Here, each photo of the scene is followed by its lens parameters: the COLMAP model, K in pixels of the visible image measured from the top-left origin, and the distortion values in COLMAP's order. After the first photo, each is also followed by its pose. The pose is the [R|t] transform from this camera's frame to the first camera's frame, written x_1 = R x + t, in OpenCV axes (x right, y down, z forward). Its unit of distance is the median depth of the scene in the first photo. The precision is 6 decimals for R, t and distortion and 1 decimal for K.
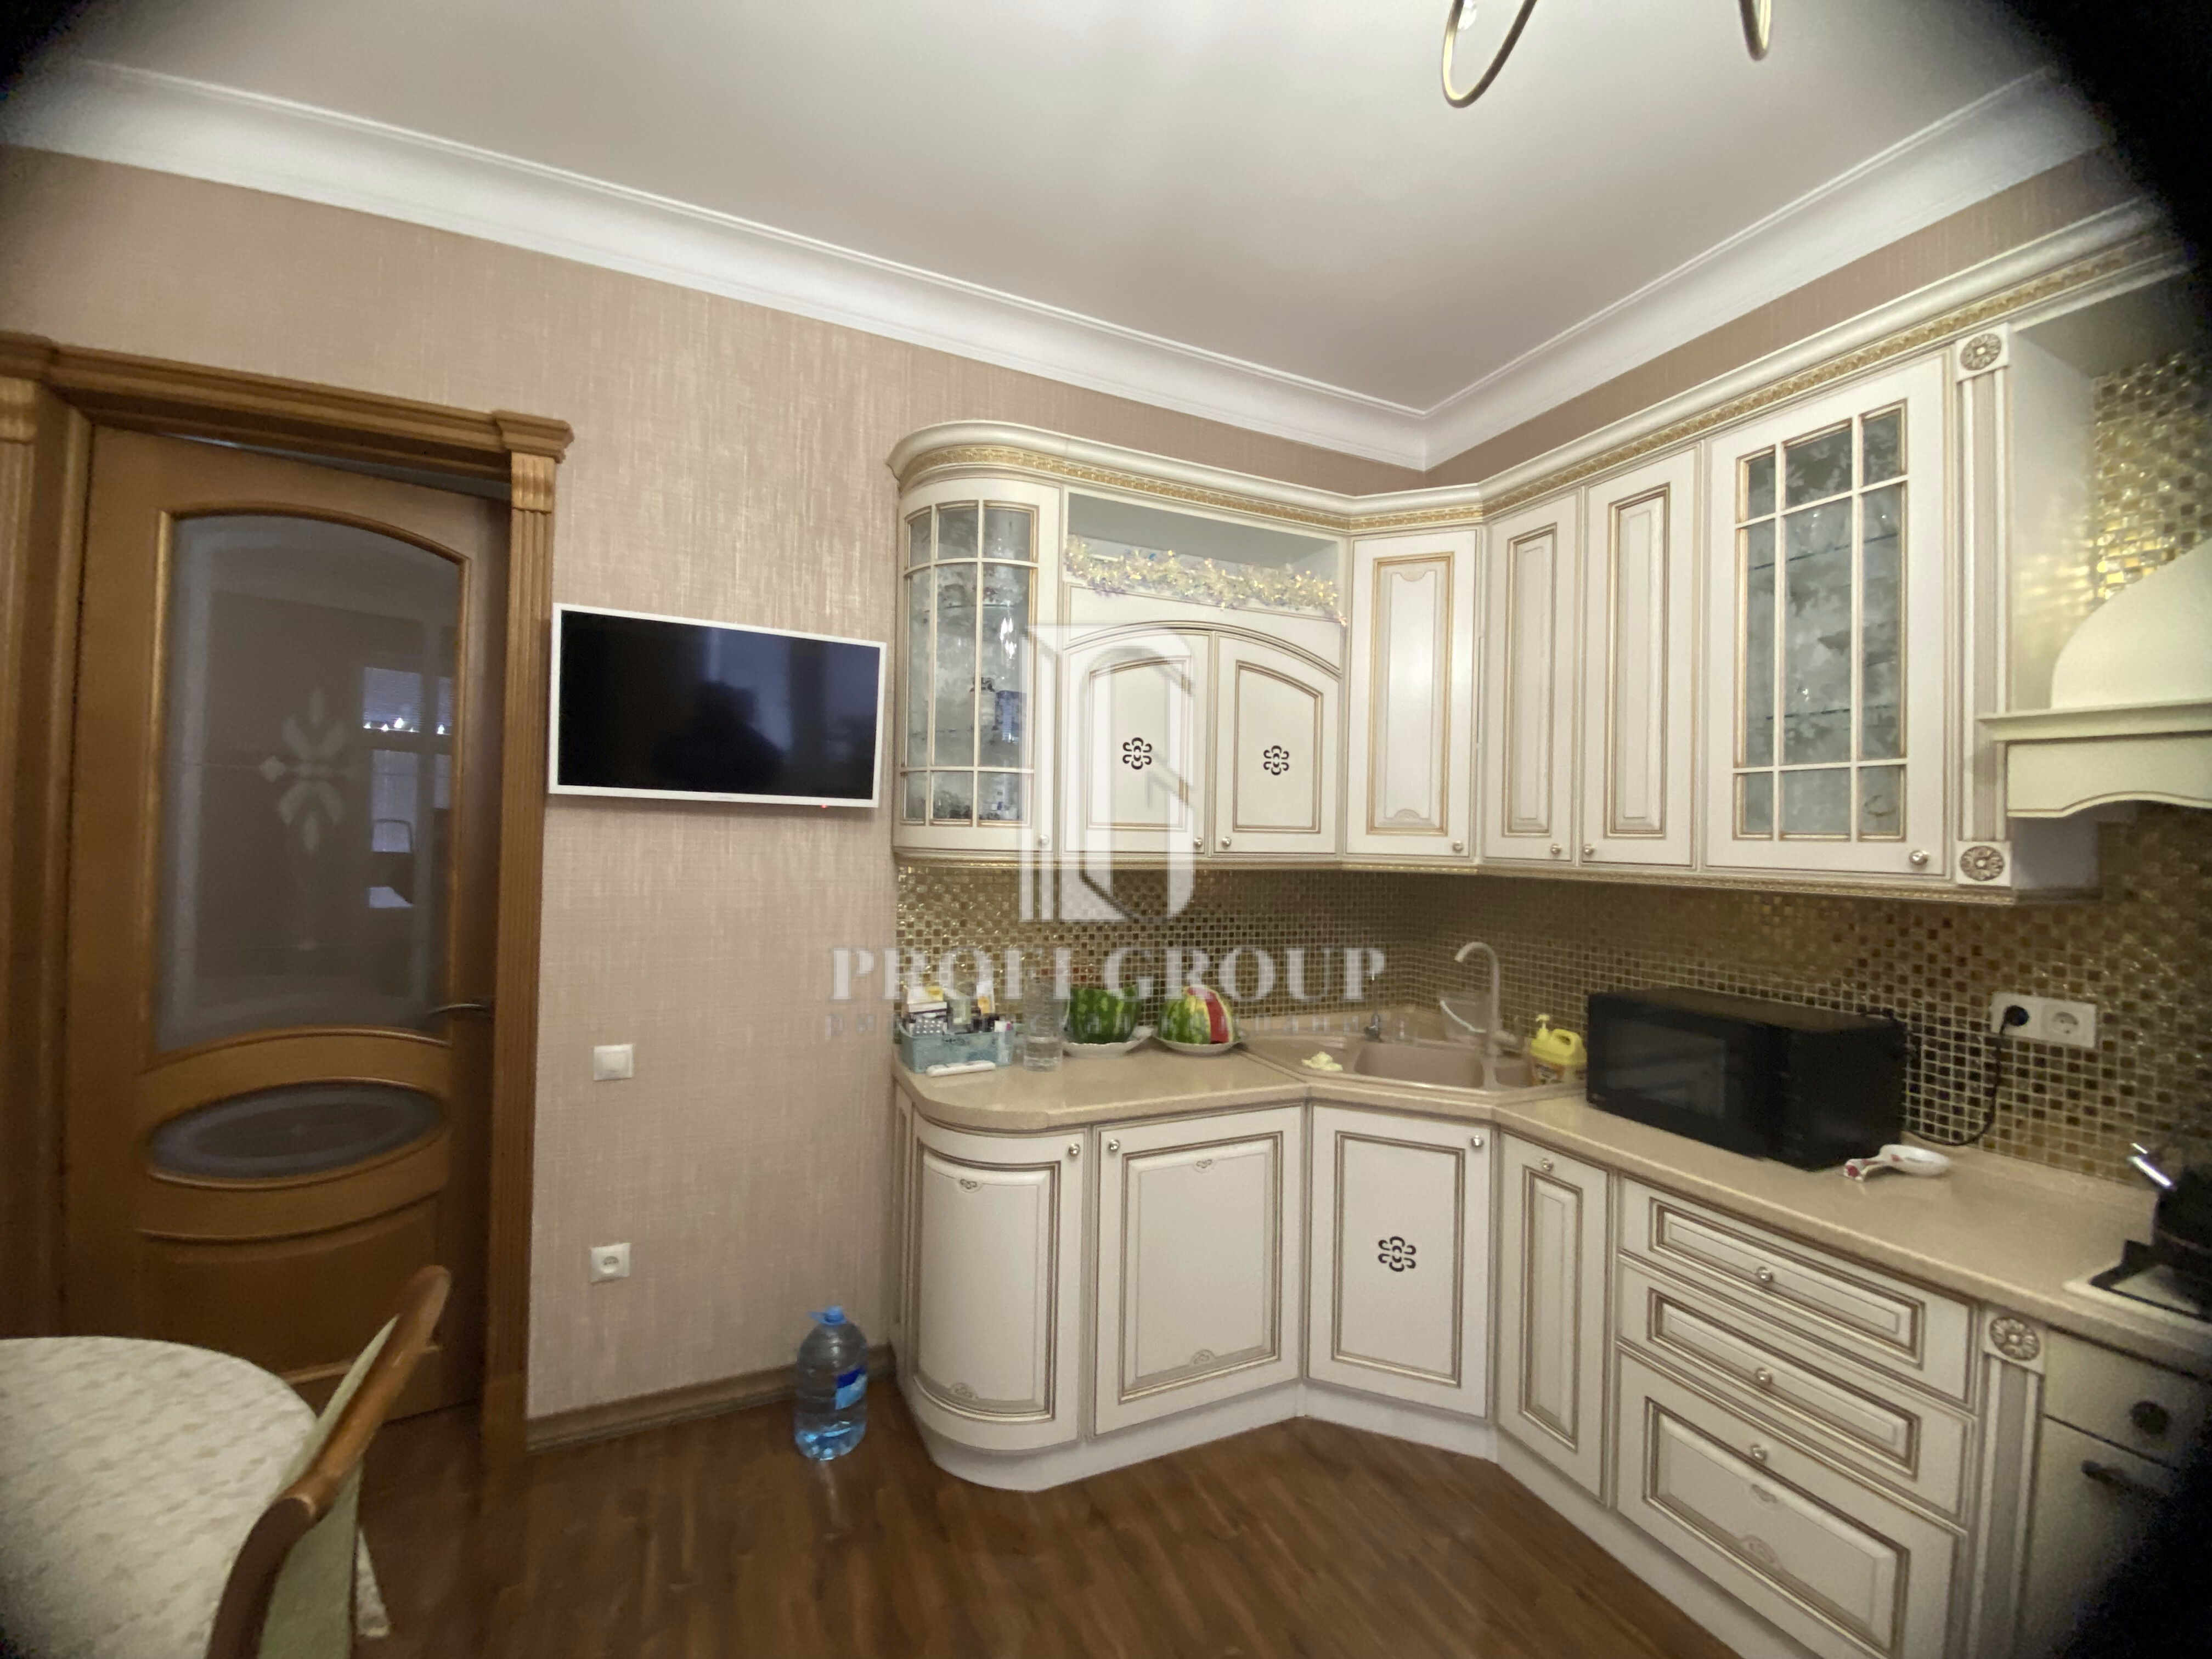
lens RADIAL K [[892.5, 0, 1106.0], [0, 892.5, 829.5], [0, 0, 1]] dist [0.015020, -0.018384]
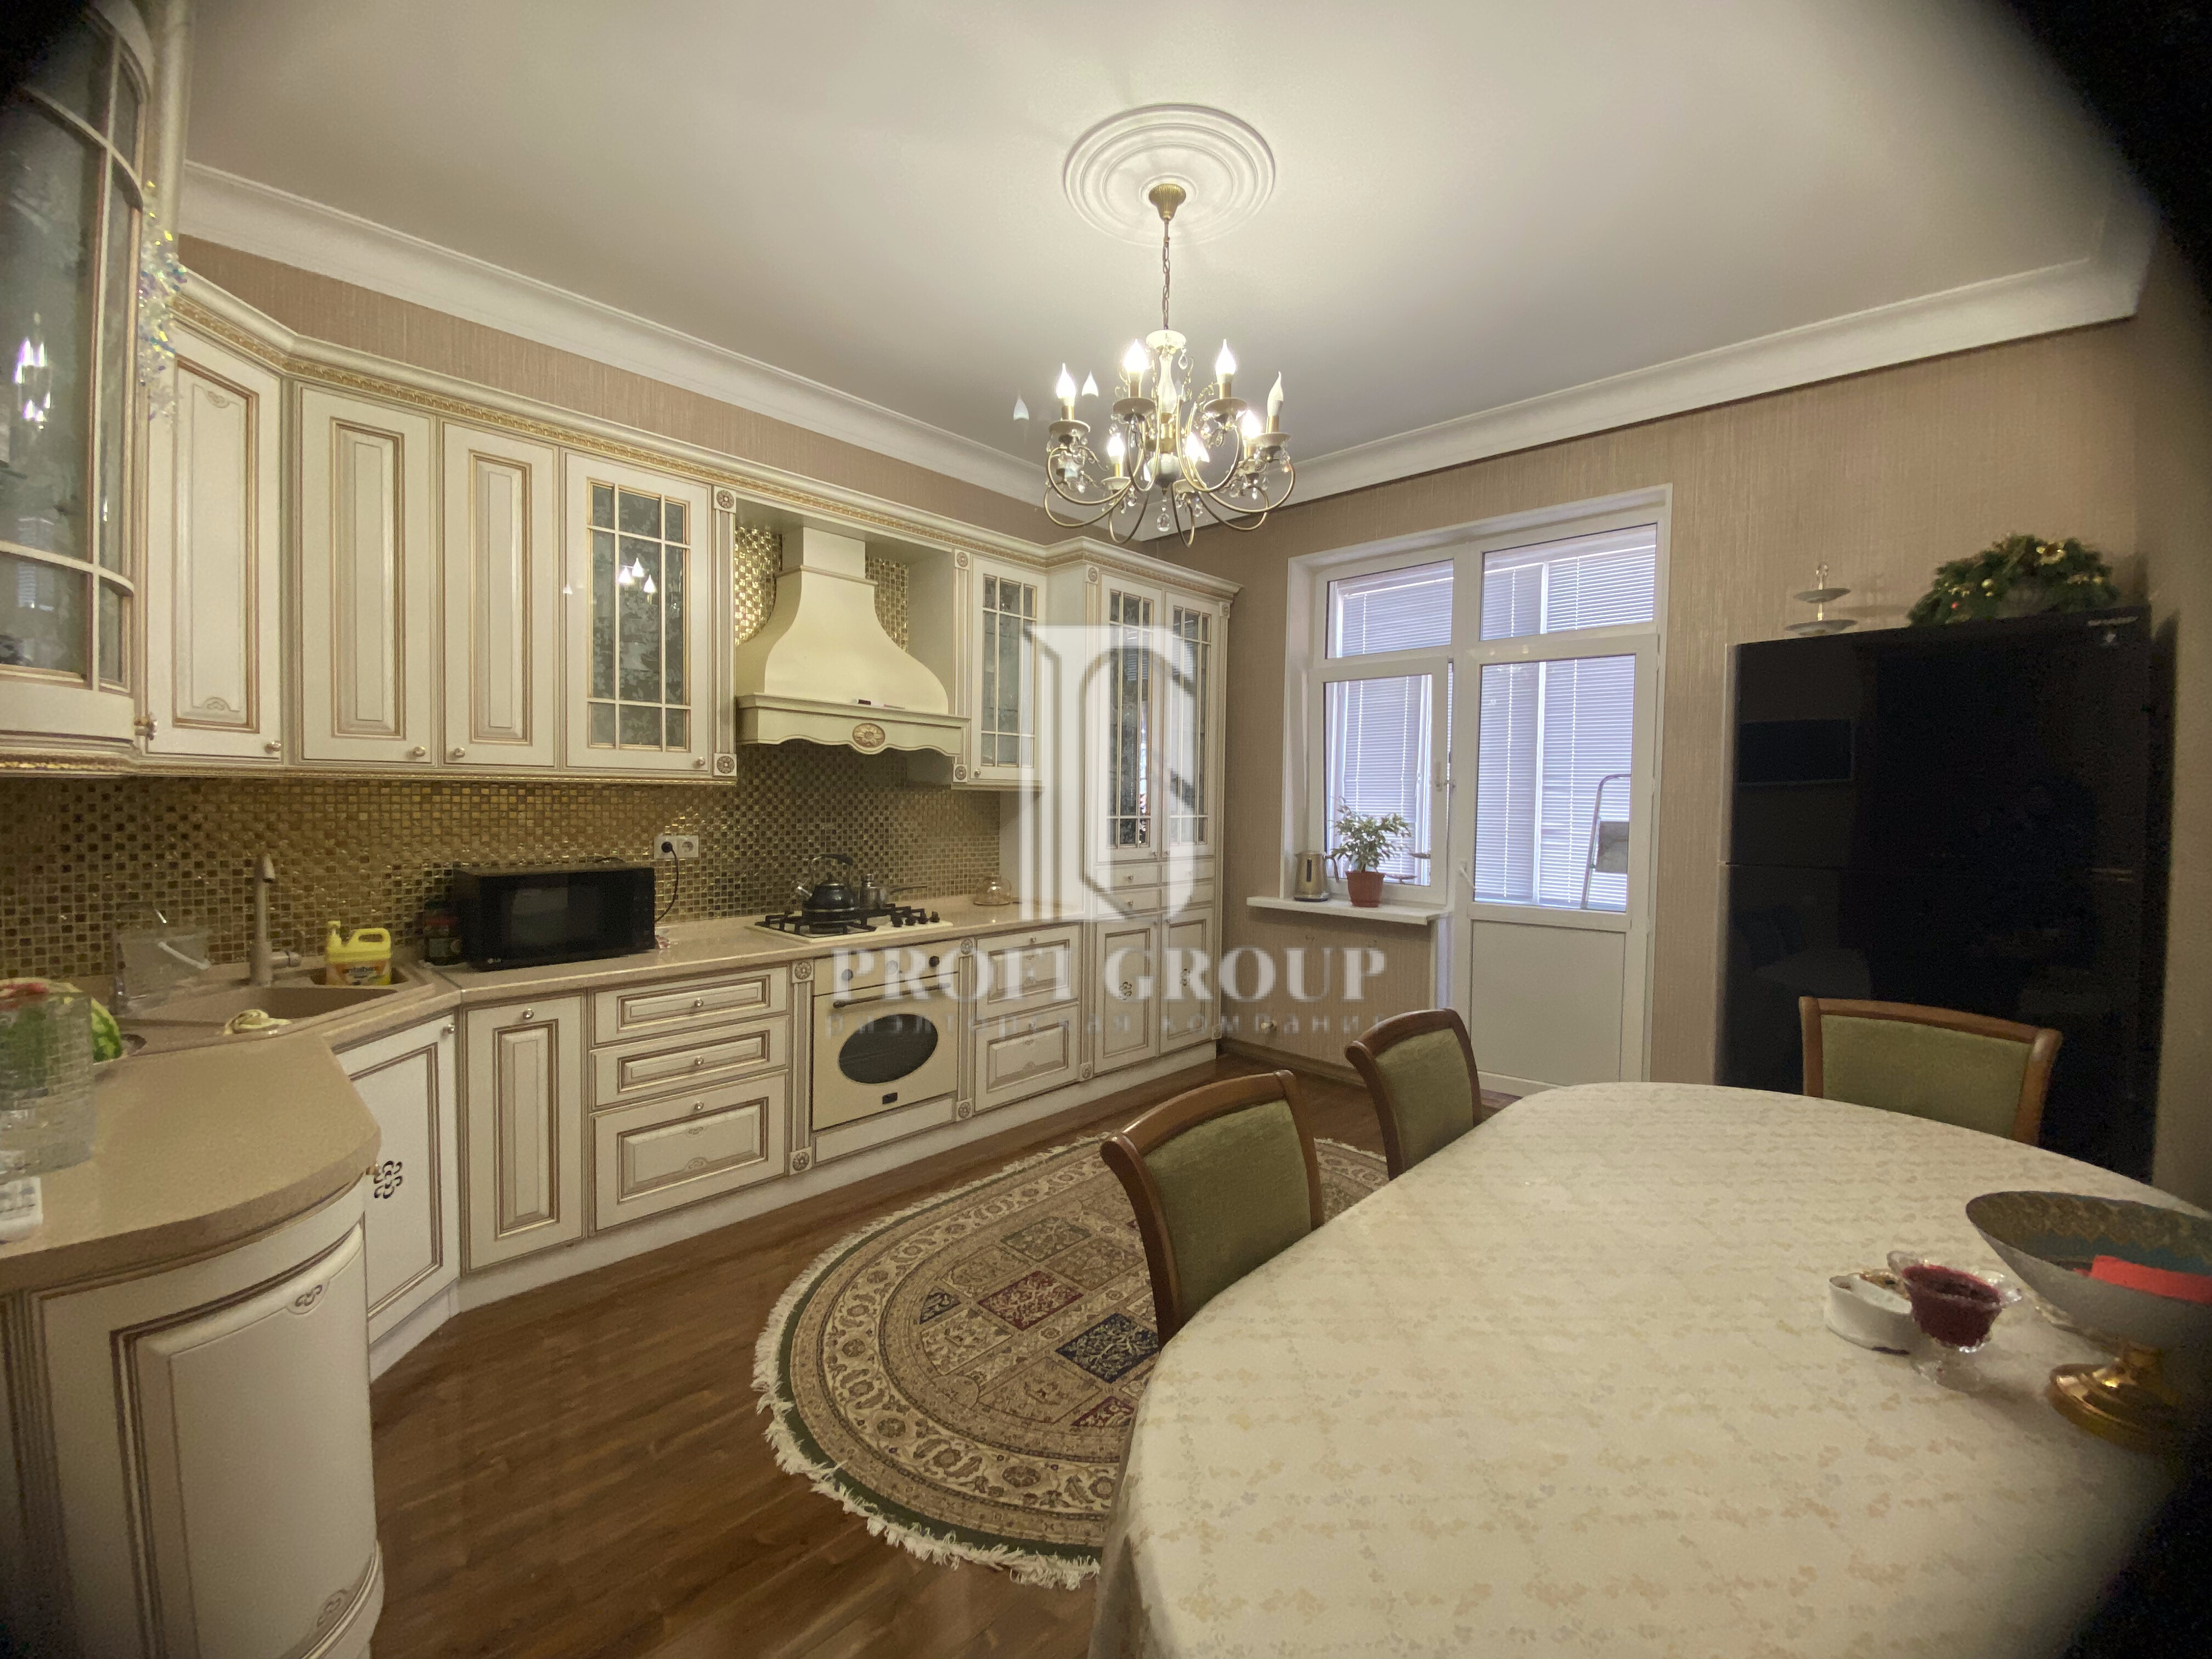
lens RADIAL K [[892.5, 0, 1106.0], [0, 892.5, 829.5], [0, 0, 1]] dist [0.015020, -0.018384]
pose [[-0.380613, -0.063075, 0.922581, -0.961944], [-0.030880, 0.997982, 0.055491, 0.036798], [-0.924219, -0.007368, -0.381793, 0.791583]]
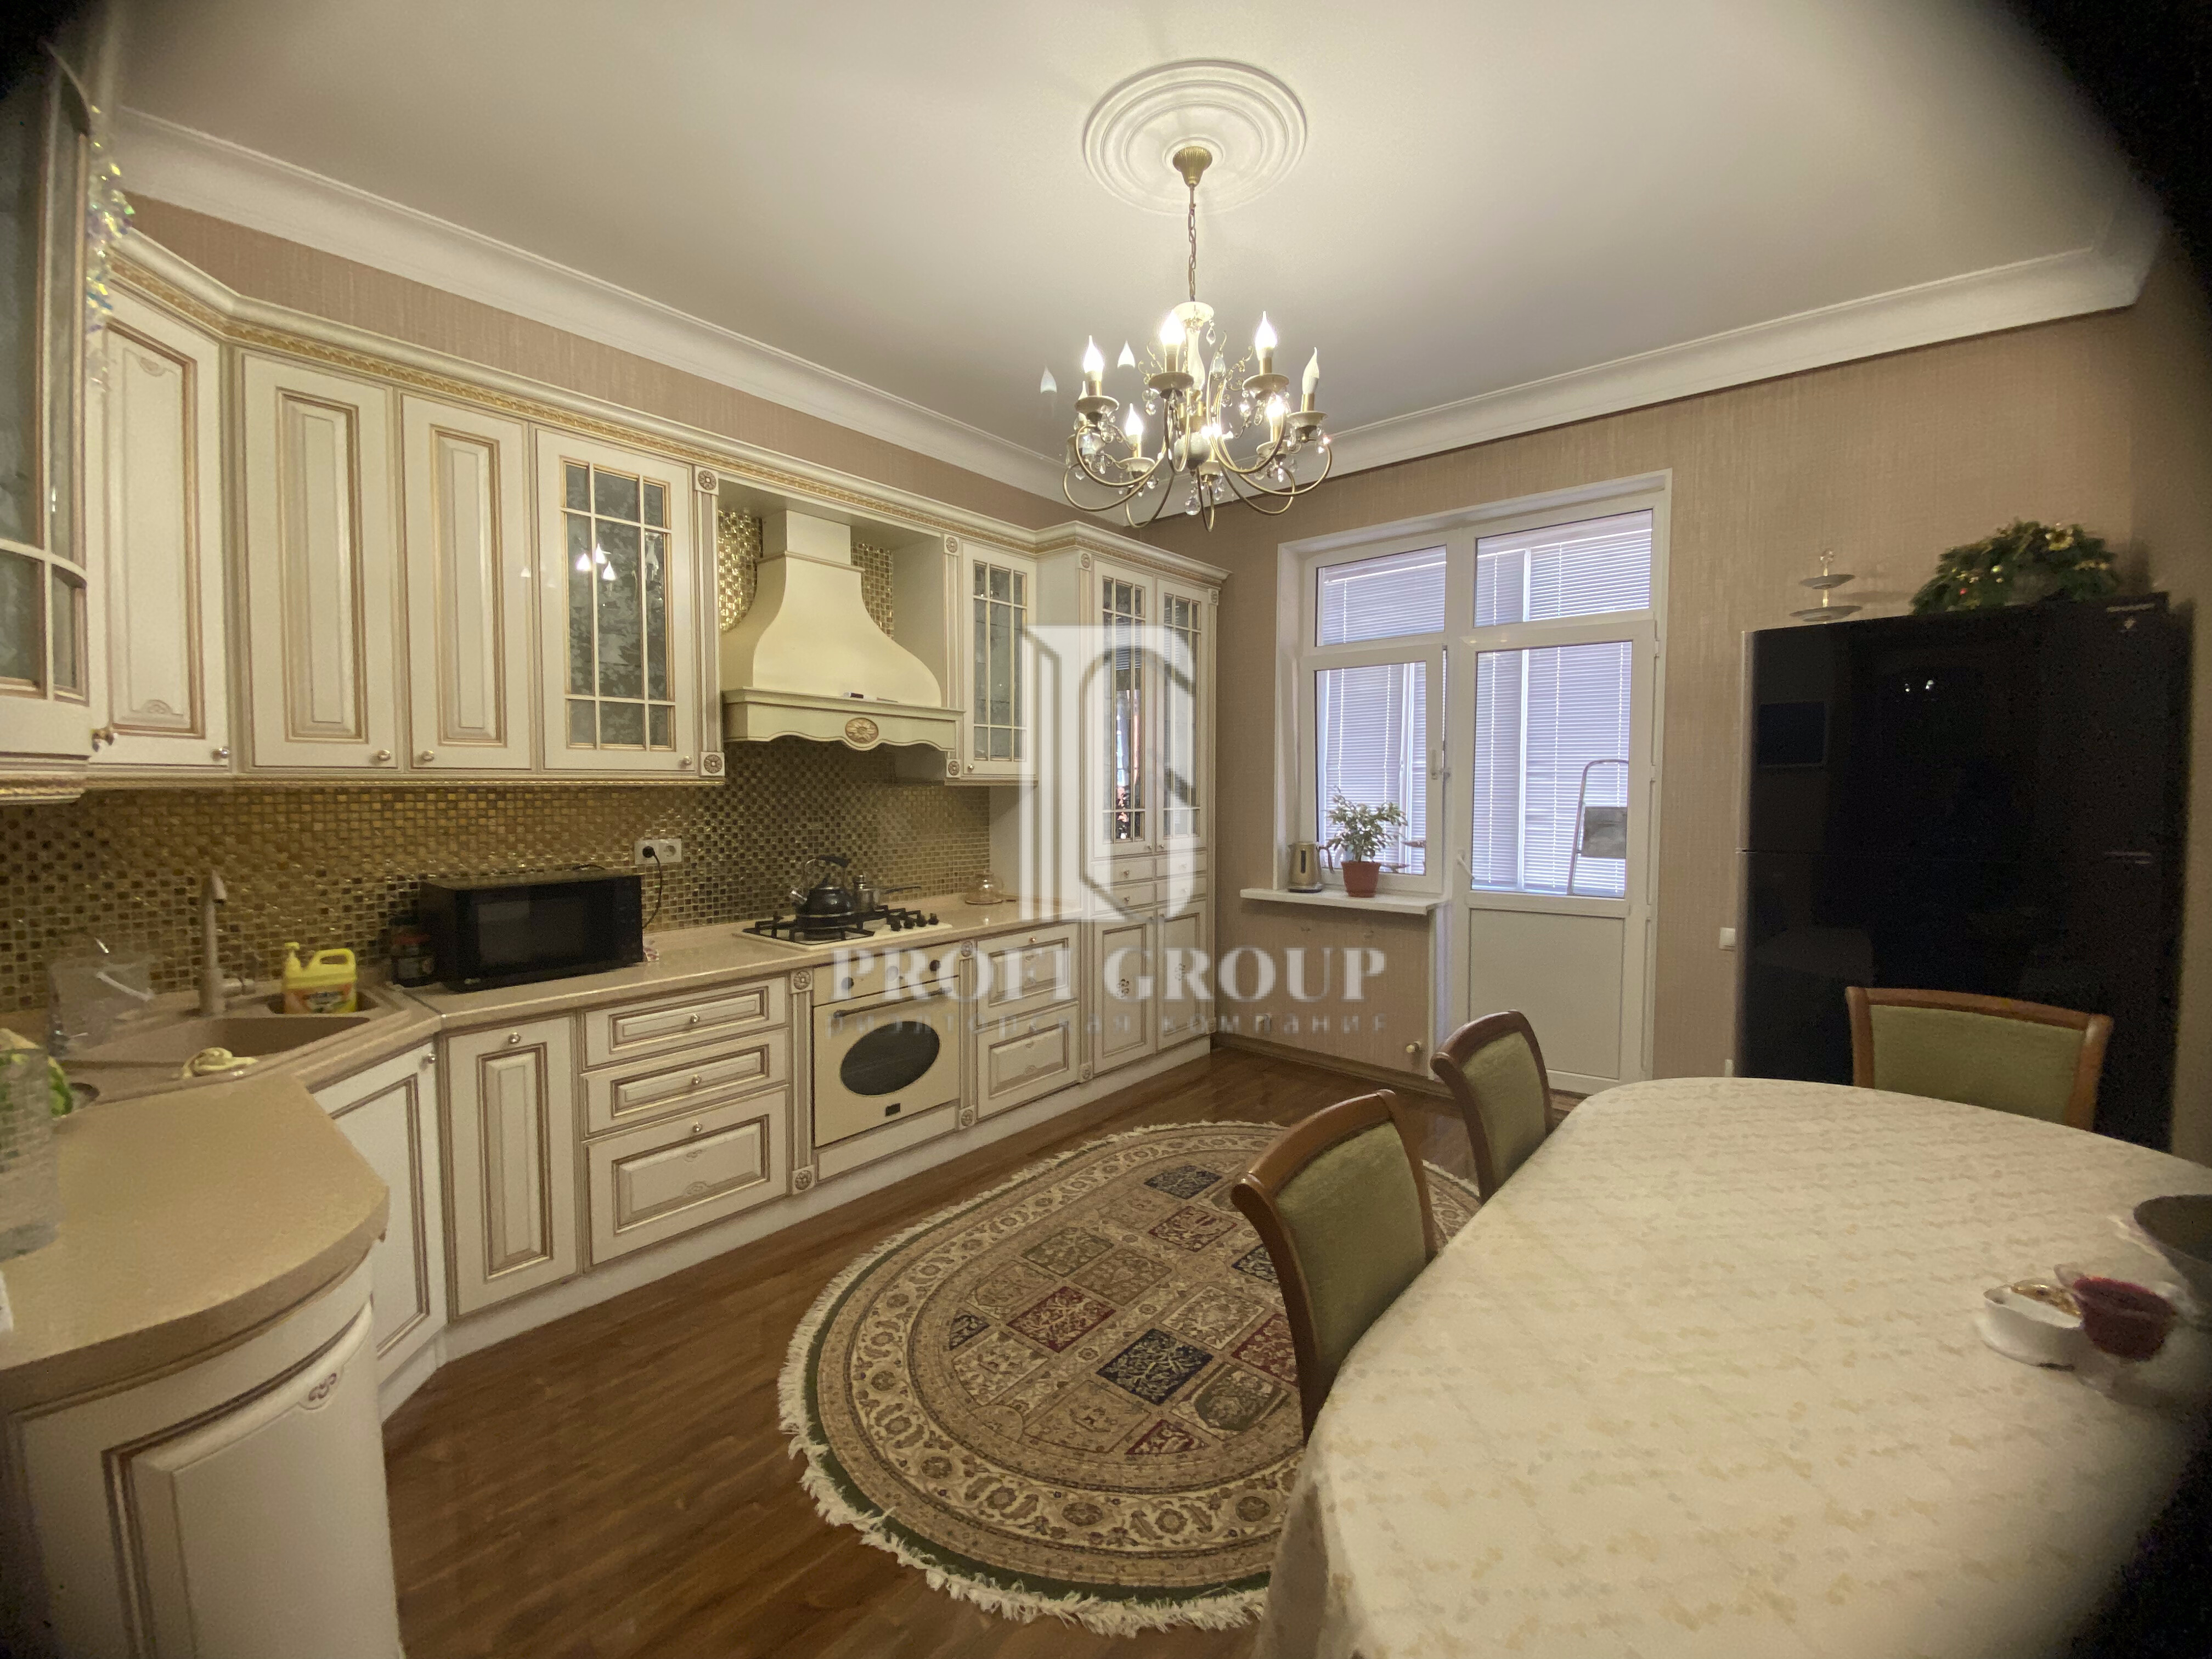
lens RADIAL K [[892.5, 0, 1106.0], [0, 892.5, 829.5], [0, 0, 1]] dist [0.015020, -0.018384]
pose [[-0.432628, -0.069247, 0.898909, -0.866292], [-0.017675, 0.997506, 0.068335, 0.026480], [-0.901399, 0.013676, -0.432773, 0.868269]]
